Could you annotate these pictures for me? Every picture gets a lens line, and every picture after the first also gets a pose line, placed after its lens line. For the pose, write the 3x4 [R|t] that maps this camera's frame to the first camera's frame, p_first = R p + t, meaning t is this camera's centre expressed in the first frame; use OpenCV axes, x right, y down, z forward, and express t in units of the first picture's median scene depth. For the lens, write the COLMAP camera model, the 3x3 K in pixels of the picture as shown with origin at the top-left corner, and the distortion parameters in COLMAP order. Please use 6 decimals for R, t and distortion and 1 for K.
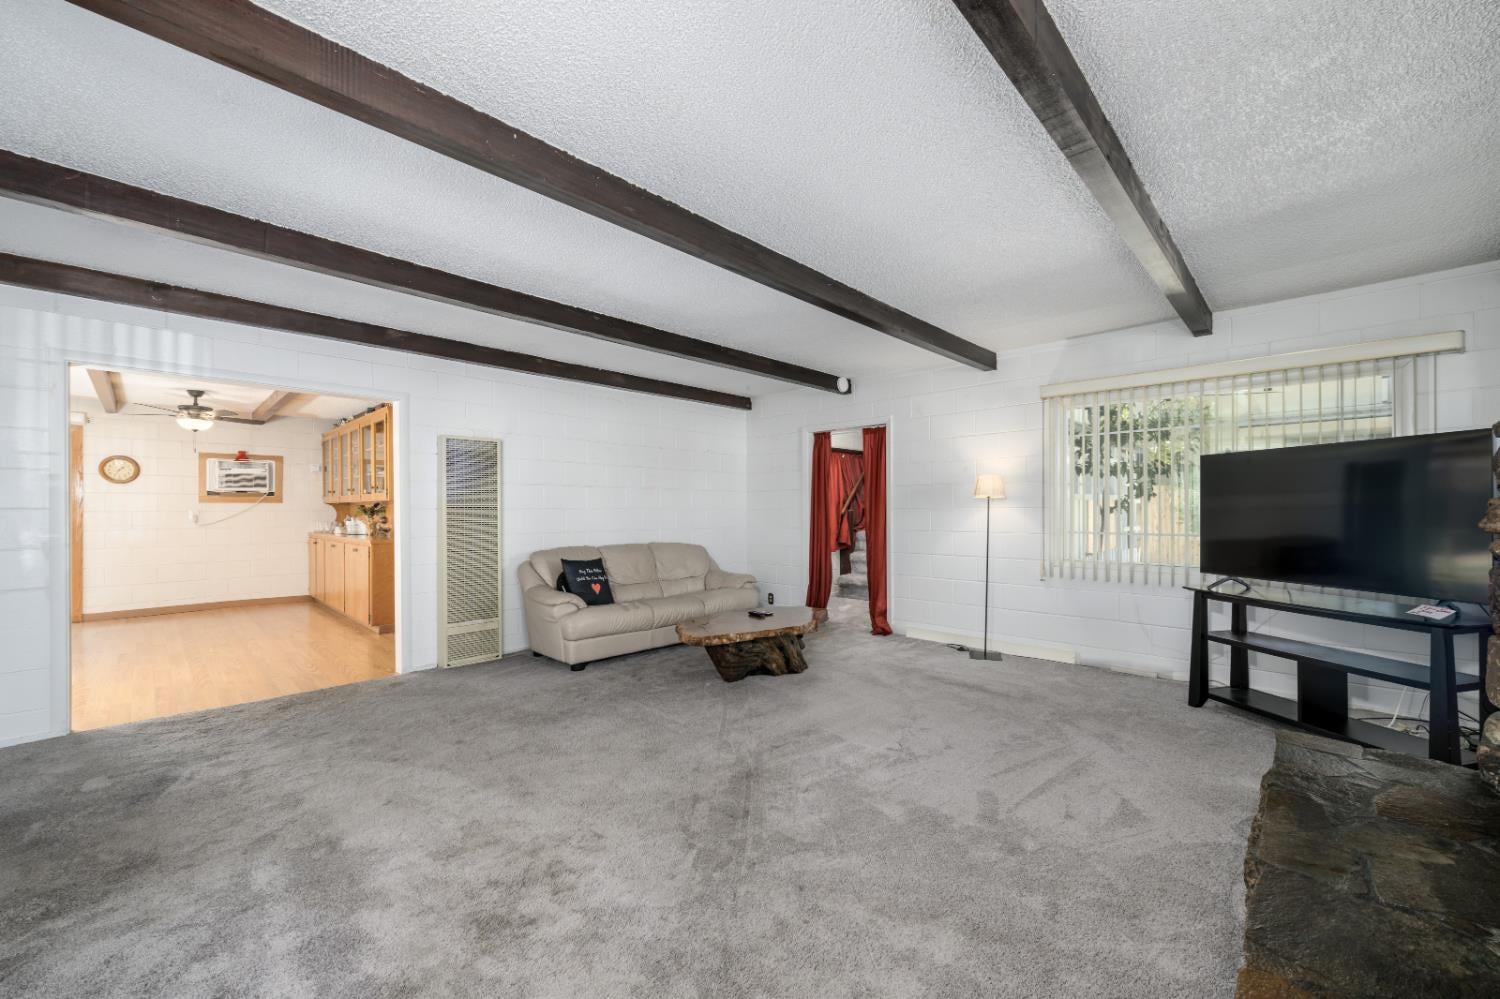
lens RADIAL K [[590.5, 0, 753.9], [0, 590.5, 525.6], [0, 0, 1]] dist [0.000468, -0.000806]
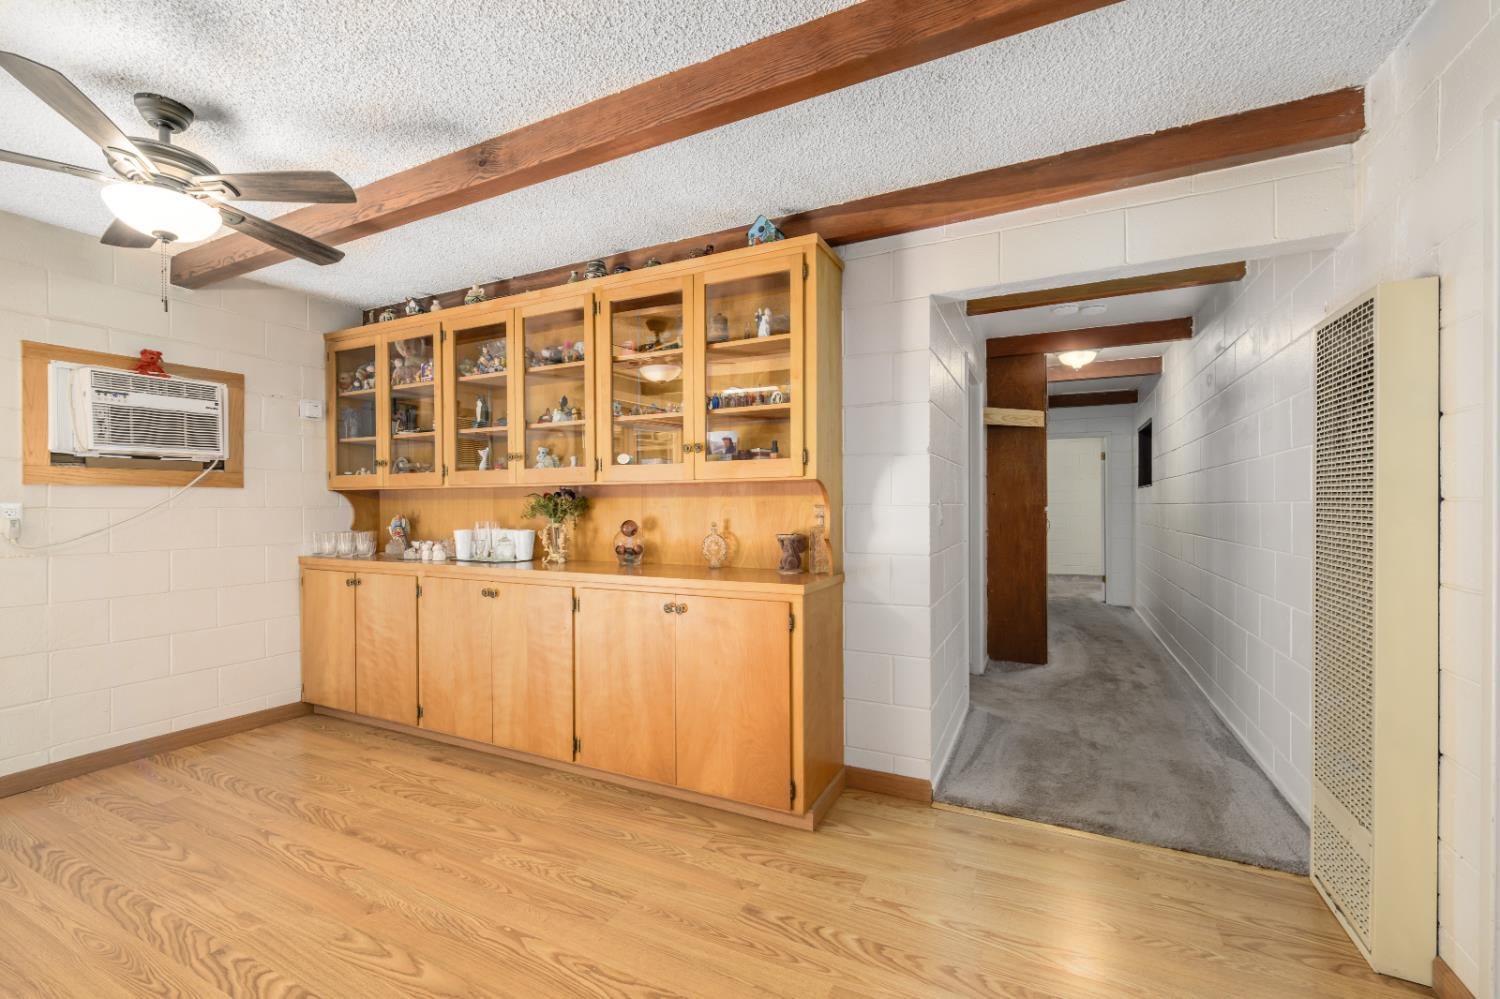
lens RADIAL K [[623.8, 0, 747.7], [0, 623.8, 509.6], [0, 0, 1]] dist [0.000702, -0.000627]
pose [[0.951233, -0.005279, 0.308427, -0.637876], [0.010811, 0.999810, -0.016228, -0.013201], [-0.308283, 0.018771, 0.951110, 0.509519]]
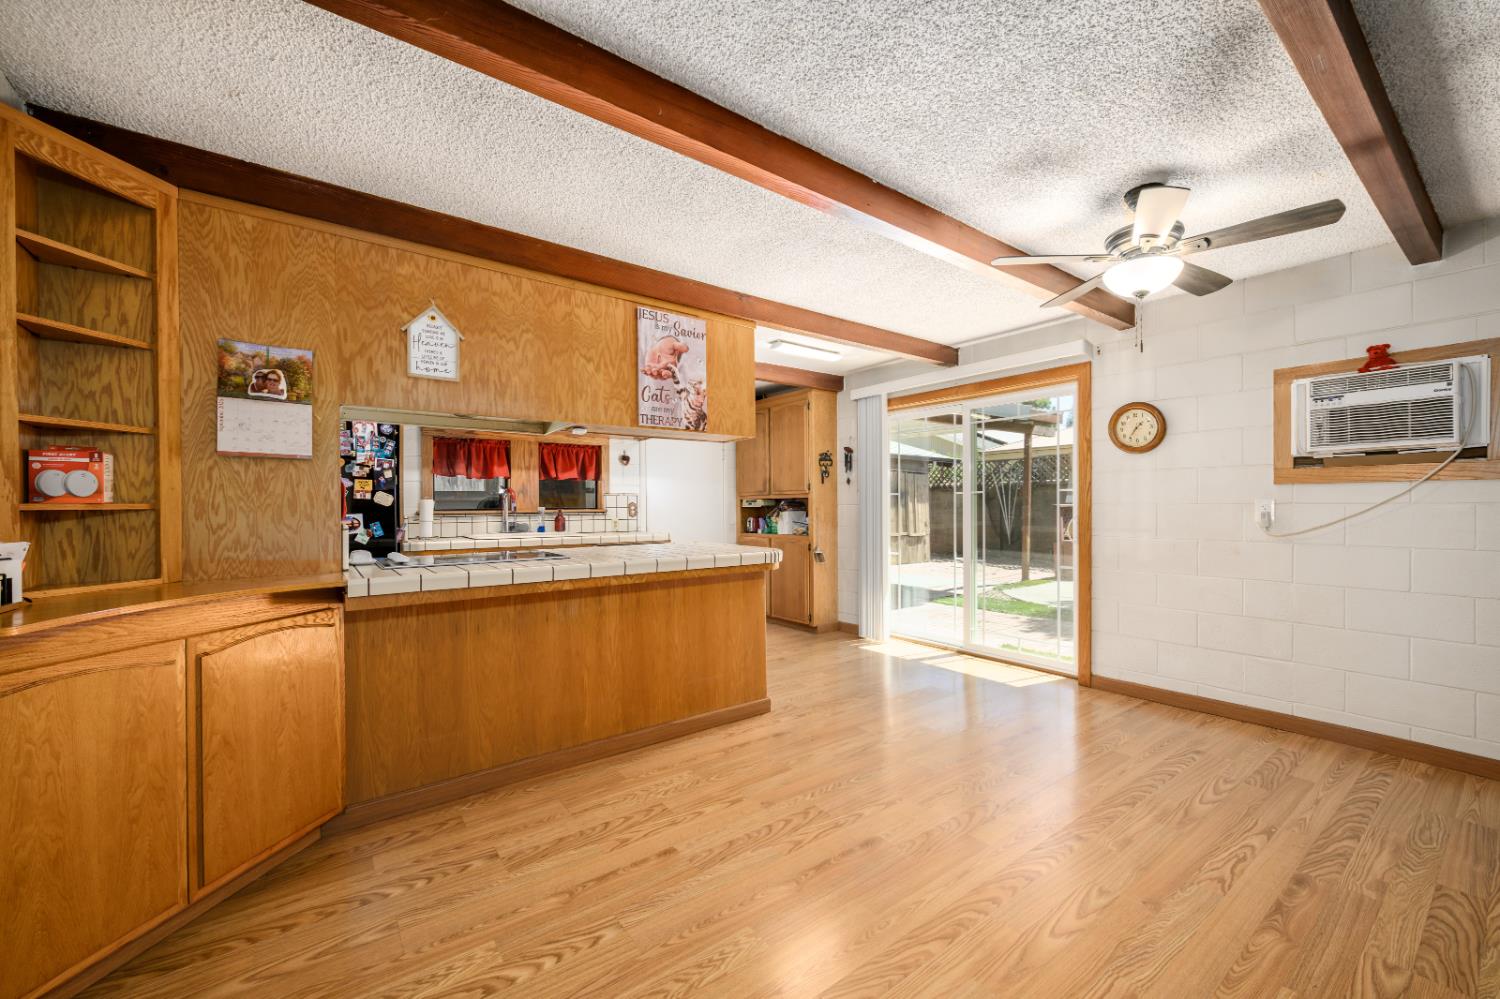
lens RADIAL K [[590.5, 0, 758.9], [0, 590.5, 494.2], [0, 0, 1]] dist [0.000468, -0.000806]
pose [[-0.148675, -0.015702, -0.988761, -0.440614], [-0.022934, 0.999660, -0.012427, -0.016919], [0.988620, 0.020829, -0.148984, 0.675744]]
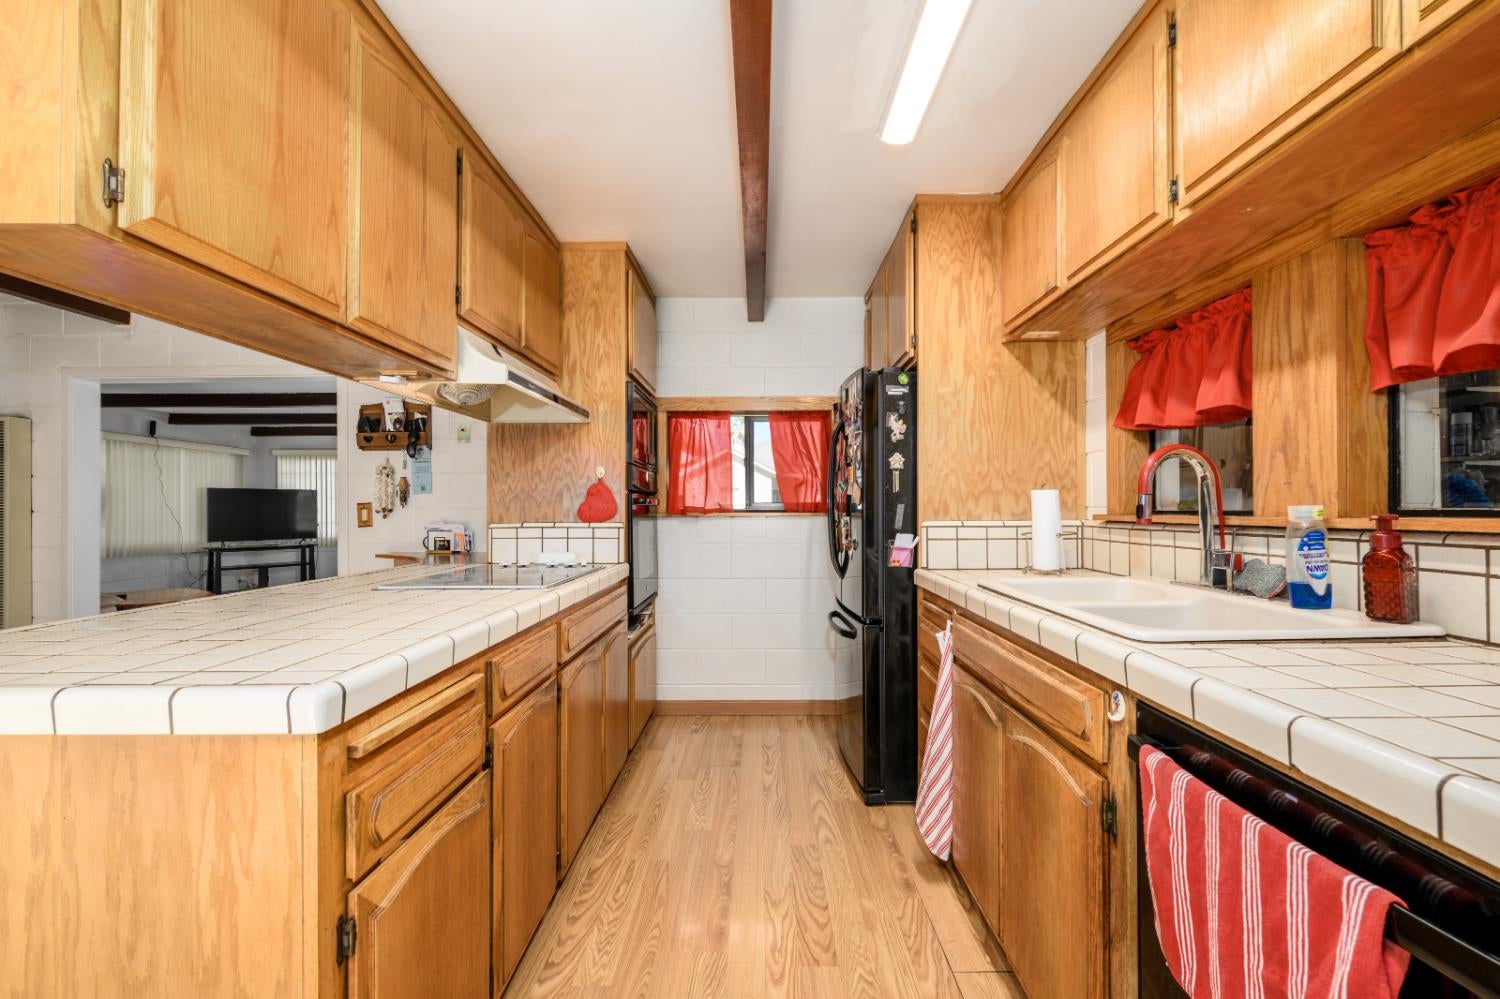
lens RADIAL K [[623.8, 0, 752.9], [0, 623.8, 504.7], [0, 0, 1]] dist [0.000702, -0.000627]
pose [[-0.684024, 0.012128, 0.729359, -1.111711], [0.029170, 0.999517, 0.010736, -0.011246], [-0.728876, 0.028619, -0.684047, 0.559850]]
